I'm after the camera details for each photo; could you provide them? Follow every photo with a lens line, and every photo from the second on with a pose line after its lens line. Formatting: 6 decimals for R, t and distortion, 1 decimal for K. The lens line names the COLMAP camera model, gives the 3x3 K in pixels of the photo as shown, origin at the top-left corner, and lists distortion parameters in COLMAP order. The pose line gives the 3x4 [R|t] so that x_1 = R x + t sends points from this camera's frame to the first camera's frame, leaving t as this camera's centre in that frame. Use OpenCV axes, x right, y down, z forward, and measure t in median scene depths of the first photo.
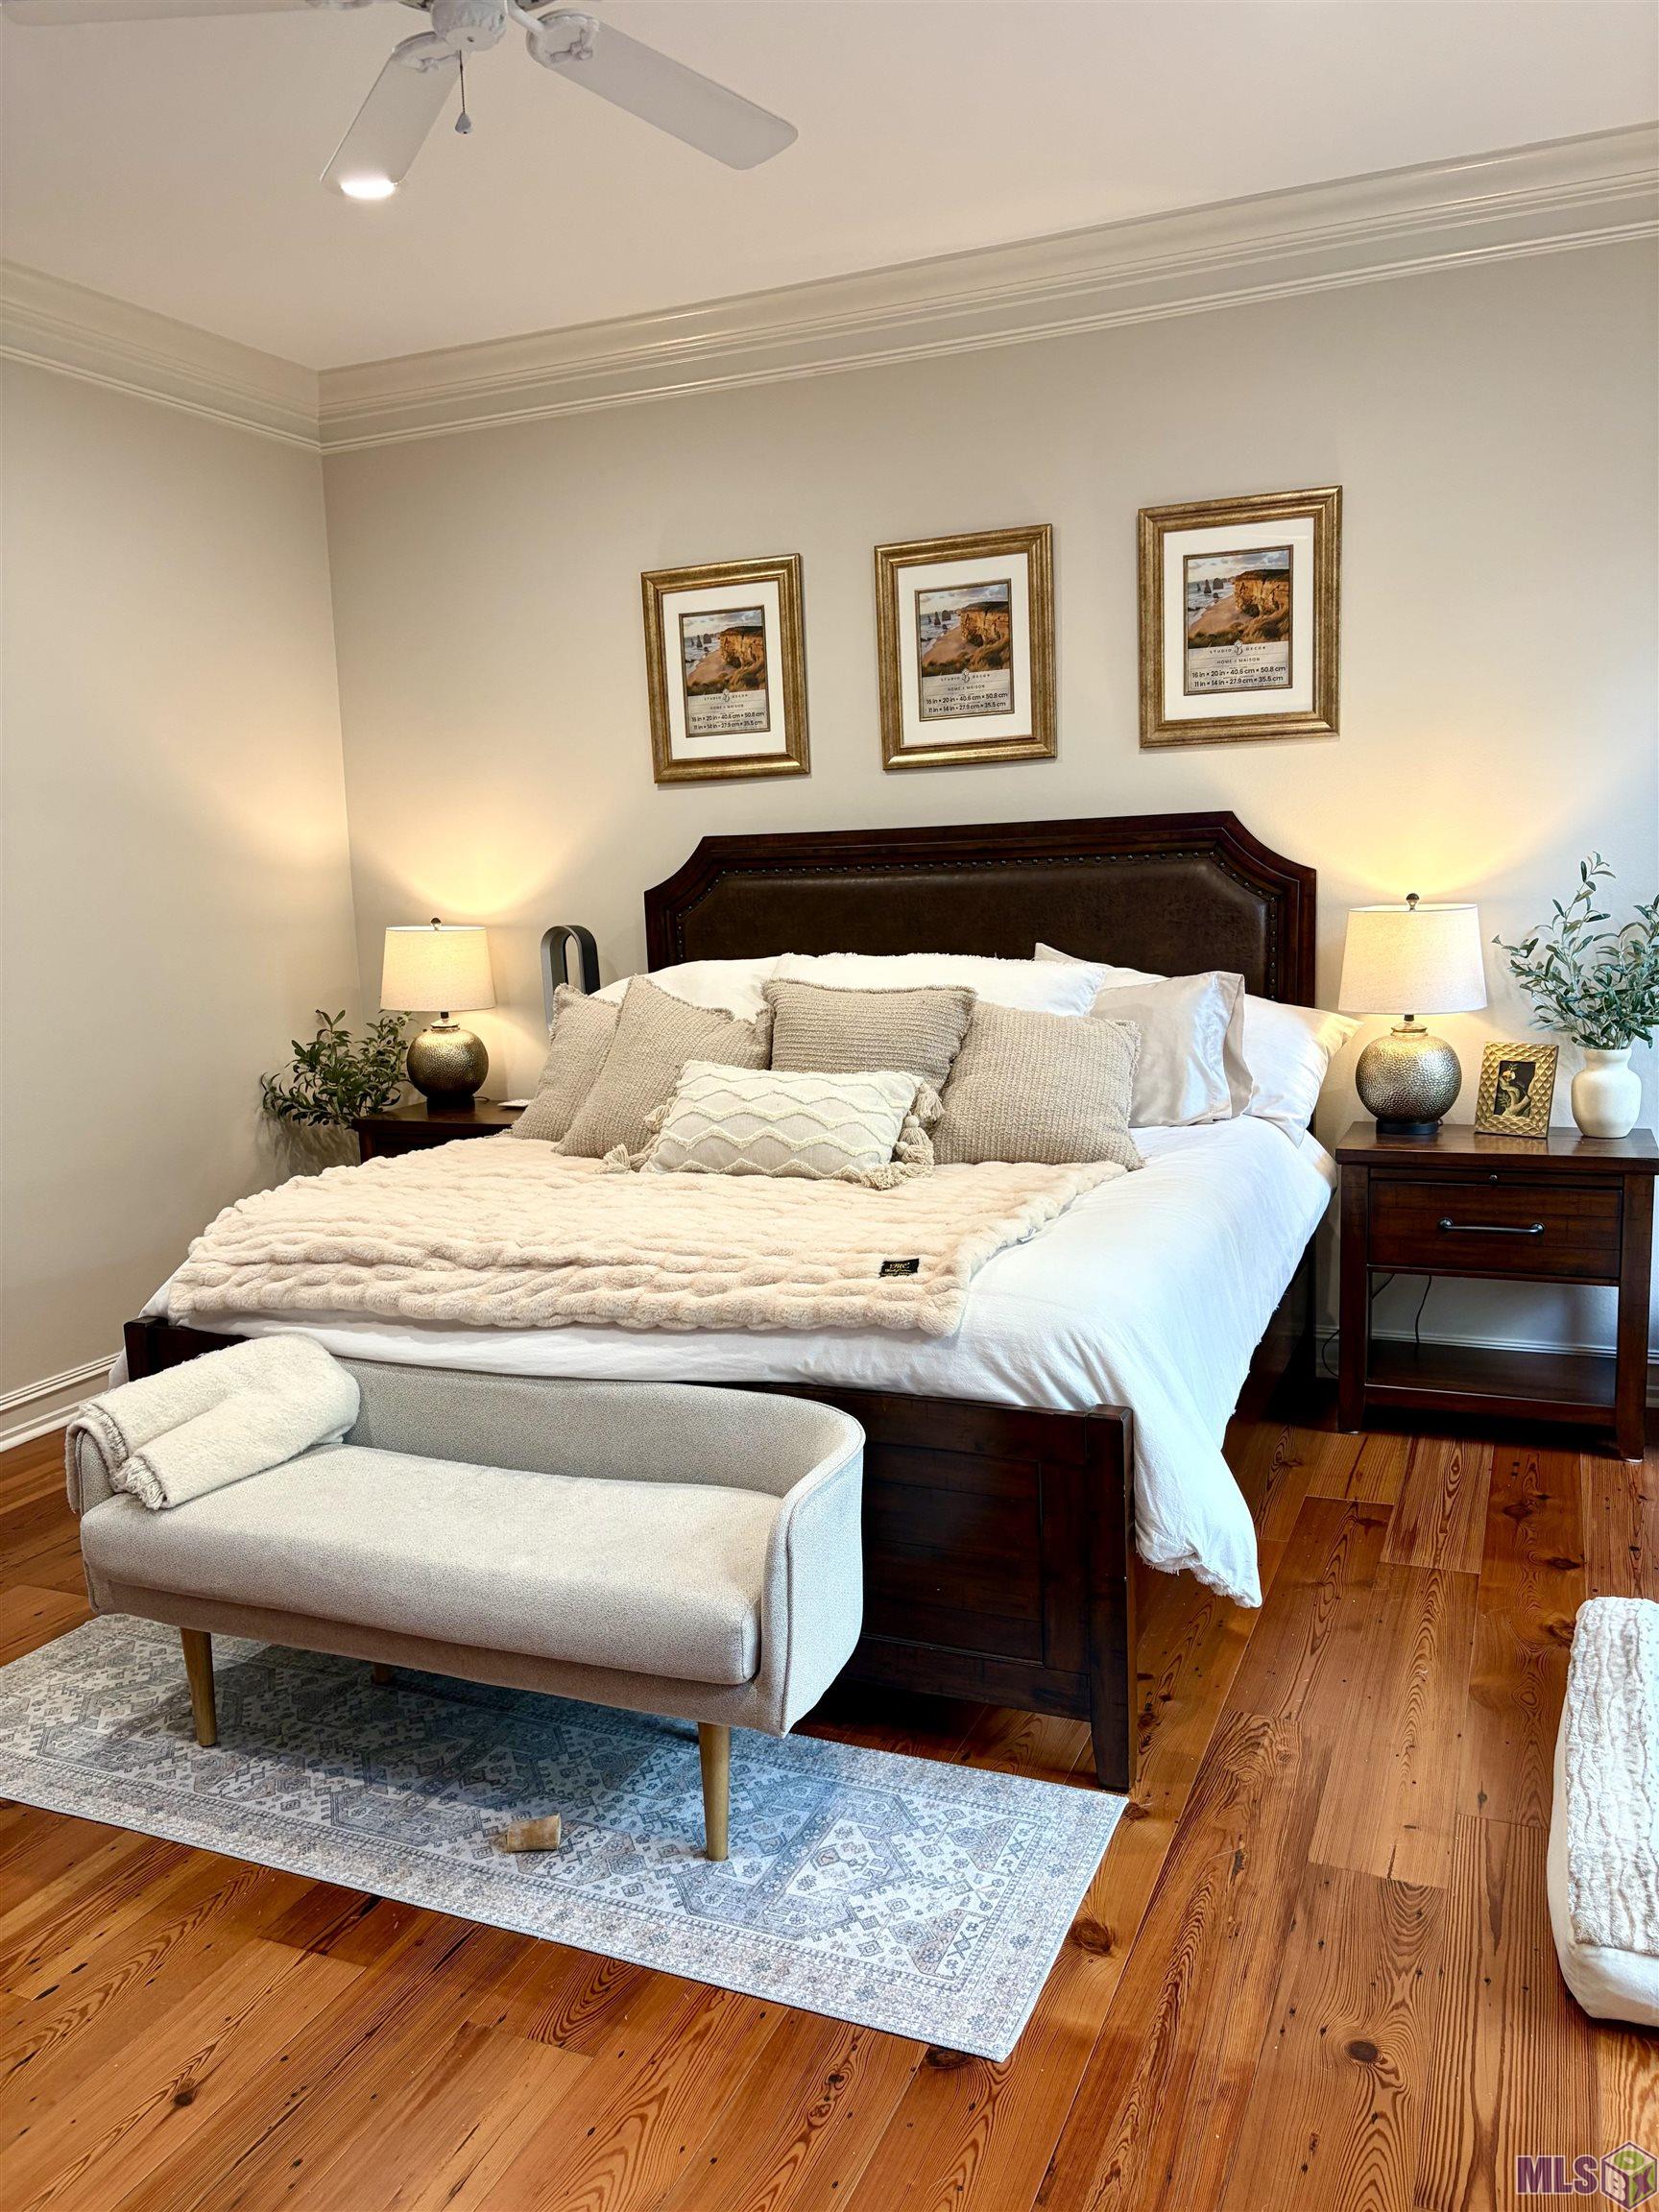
lens RADIAL K [[1670.0, 0, 827.0], [0, 1670.0, 1113.5], [0, 0, 1]] dist [0.008755, -0.002500]
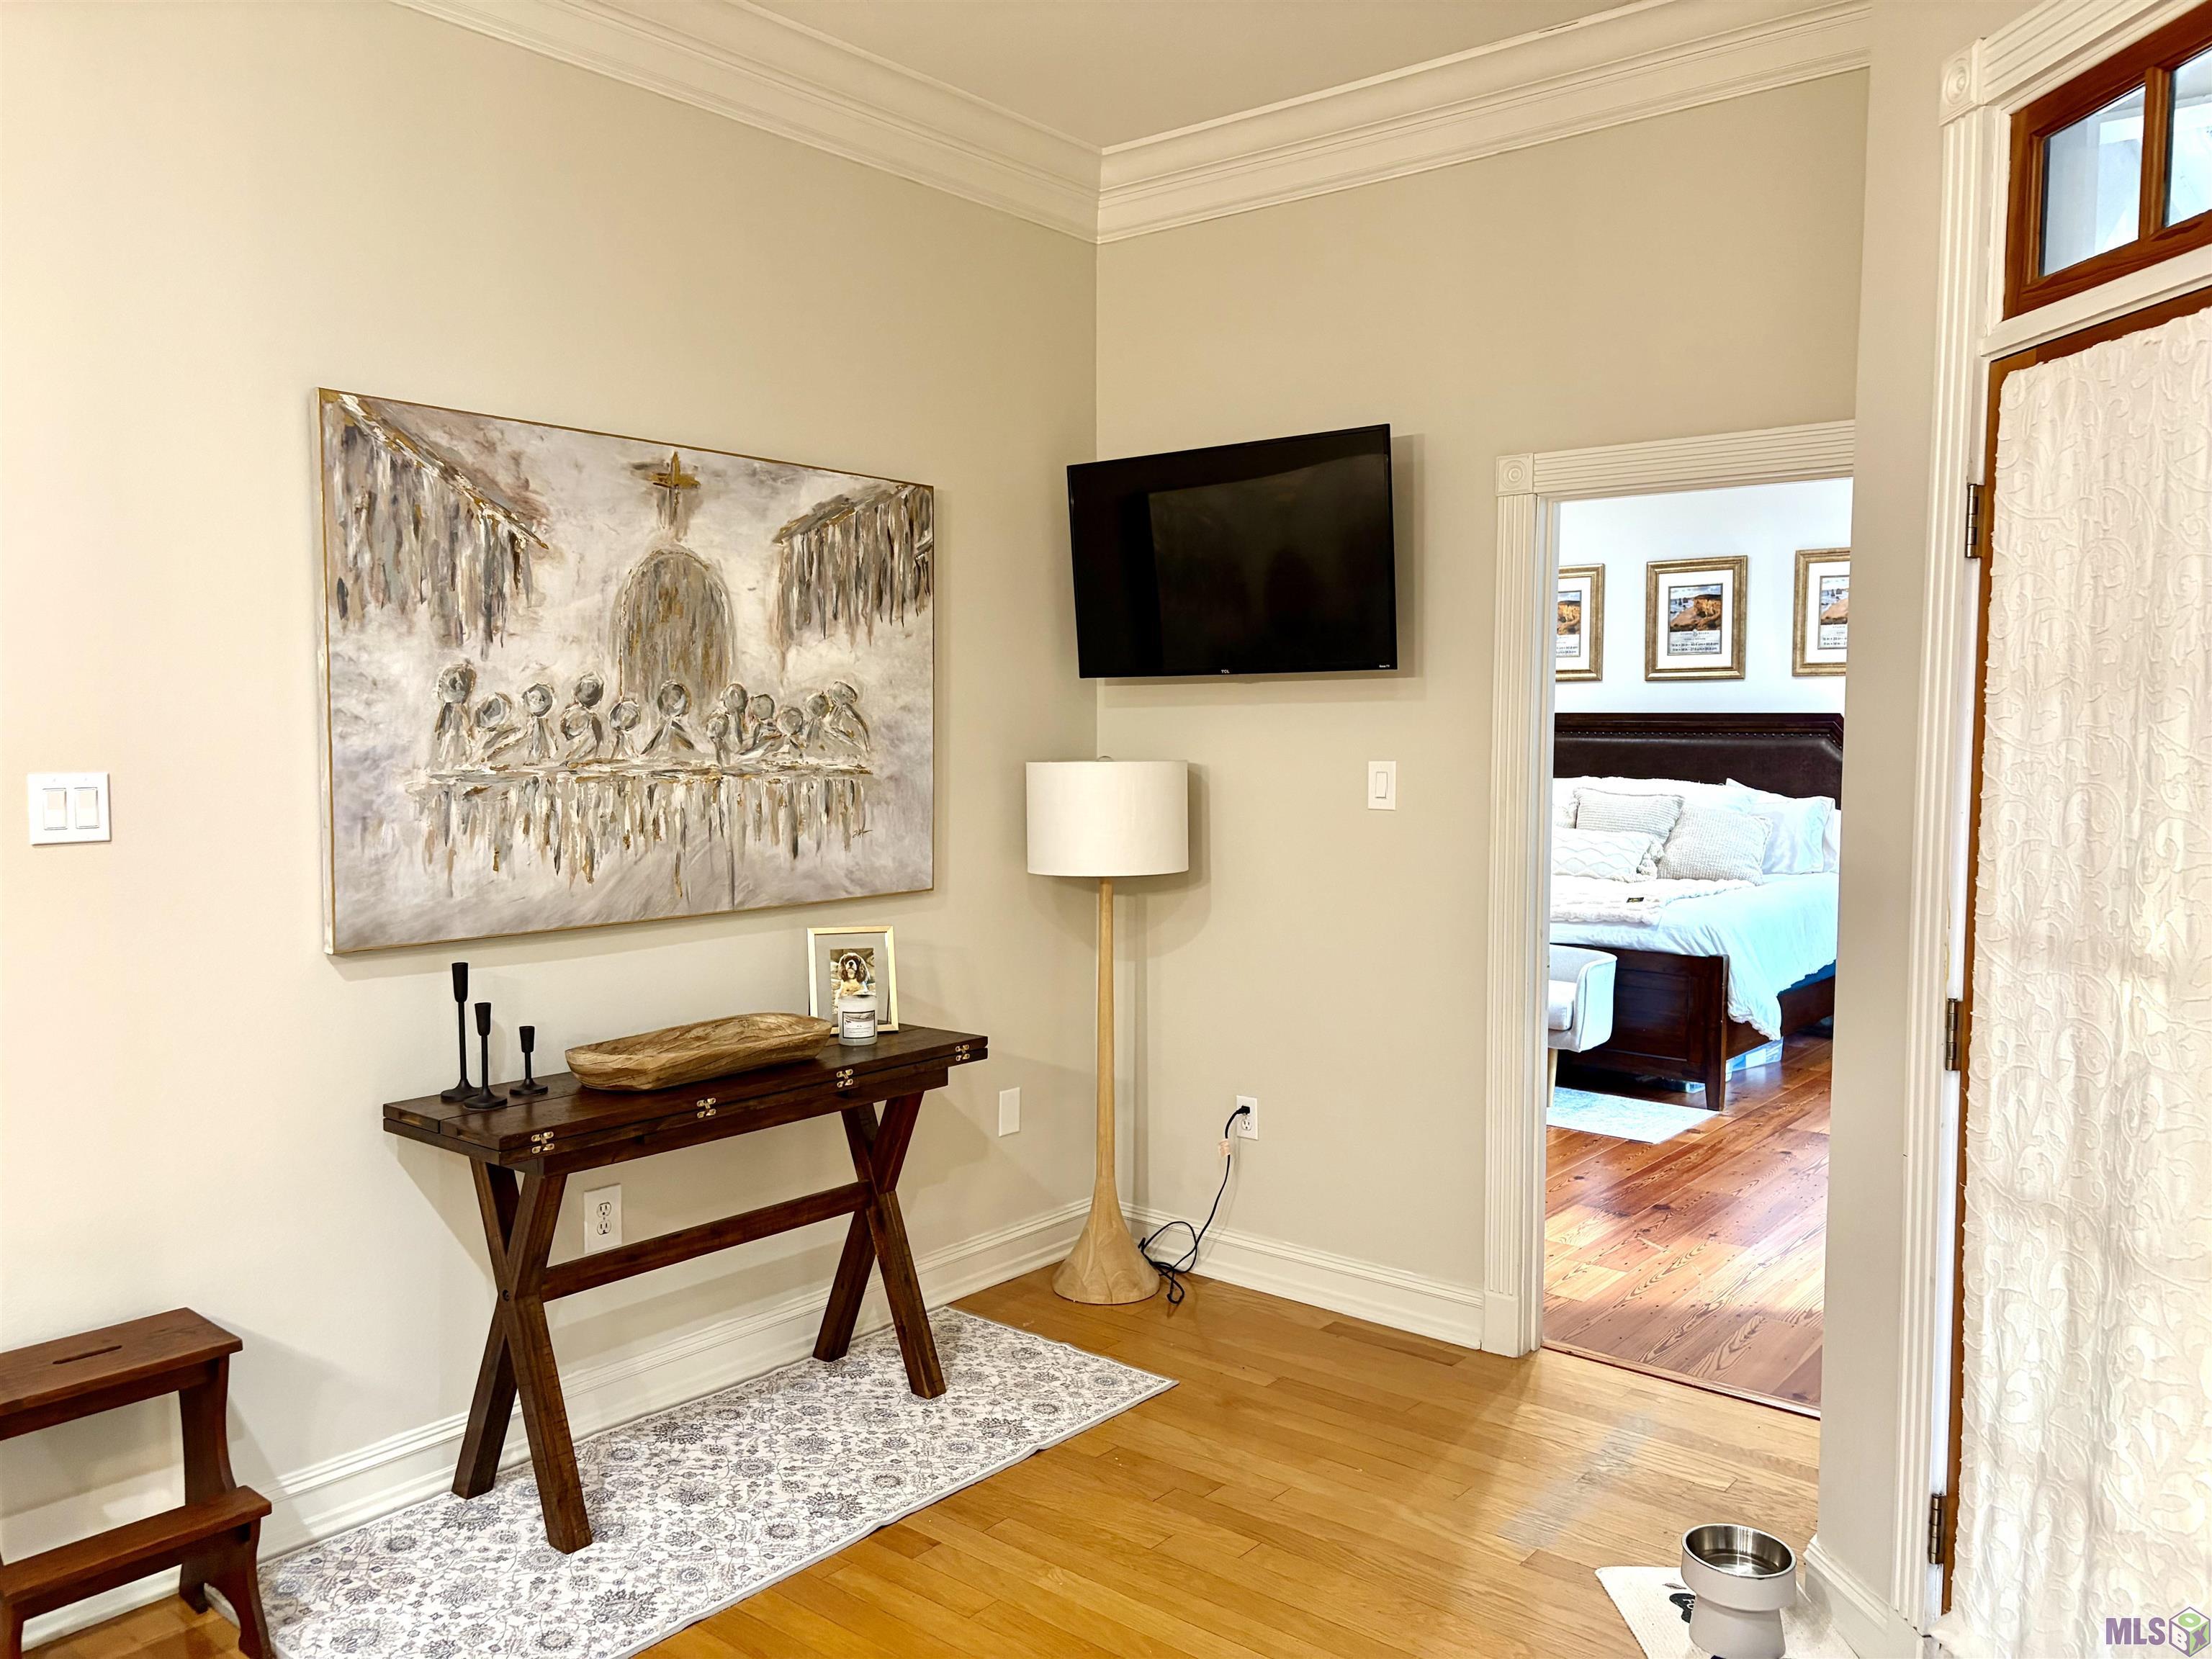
lens RADIAL K [[1670.0, 0, 1100.3], [0, 1670.0, 821.0], [0, 0, 1]] dist [0.008755, -0.002500]
pose [[0.958580, 0.061262, -0.278158, -0.020699], [-0.083656, 0.994078, -0.069355, 0.132061], [0.272262, 0.089752, 0.958028, -0.961607]]
